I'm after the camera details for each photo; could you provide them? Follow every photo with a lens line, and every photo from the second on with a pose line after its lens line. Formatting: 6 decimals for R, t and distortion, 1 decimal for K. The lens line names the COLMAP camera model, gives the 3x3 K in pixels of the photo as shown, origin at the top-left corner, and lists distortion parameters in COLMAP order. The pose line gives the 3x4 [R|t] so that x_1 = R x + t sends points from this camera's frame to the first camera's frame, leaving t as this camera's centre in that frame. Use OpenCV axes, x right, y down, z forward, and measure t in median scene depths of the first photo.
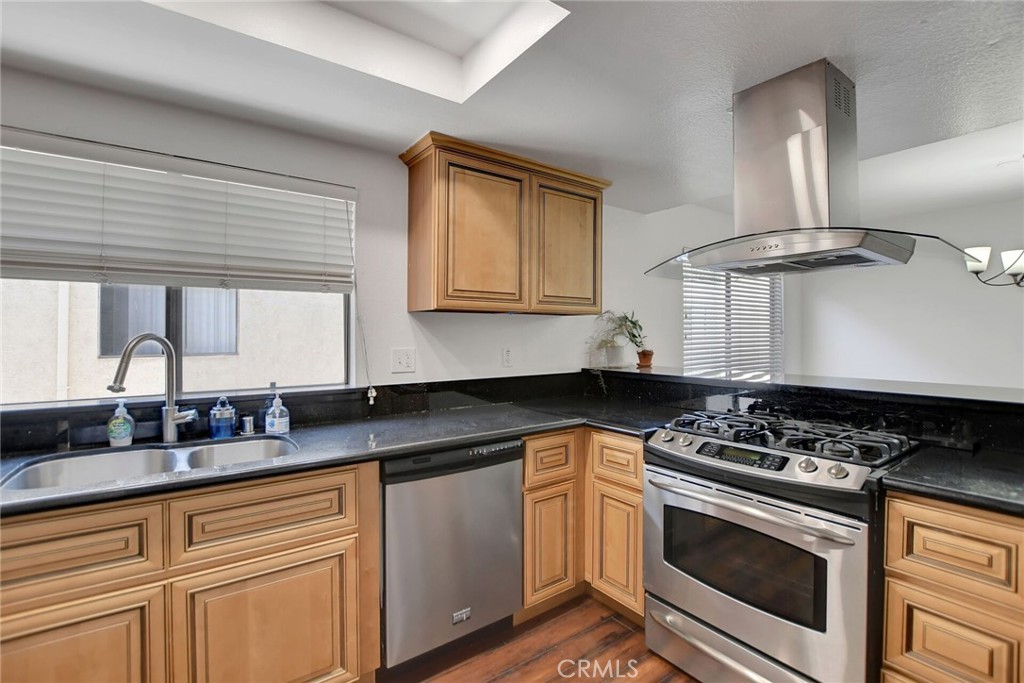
lens RADIAL K [[466.2, 0, 512.0], [0, 466.2, 341.5], [0, 0, 1]] dist [-0.027523, 0.000410]
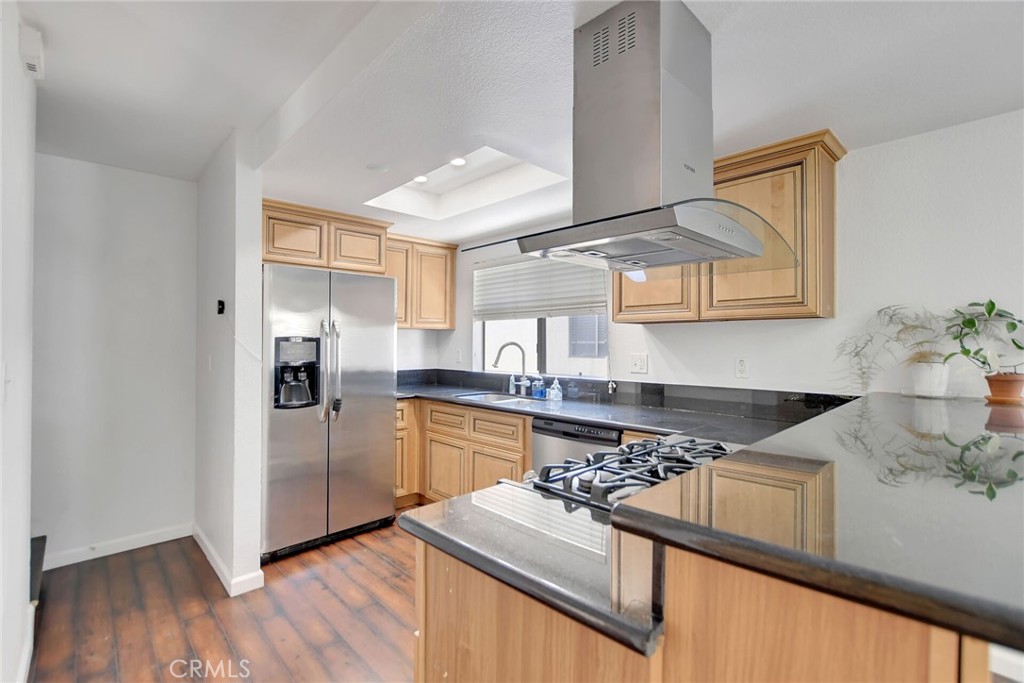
lens RADIAL K [[466.2, 0, 512.0], [0, 466.2, 341.5], [0, 0, 1]] dist [-0.027523, 0.000410]
pose [[0.165854, 0.004464, -0.986140, 1.201080], [-0.018977, 0.999819, 0.001335, -0.019874], [0.985968, 0.018493, 0.165909, 0.549109]]
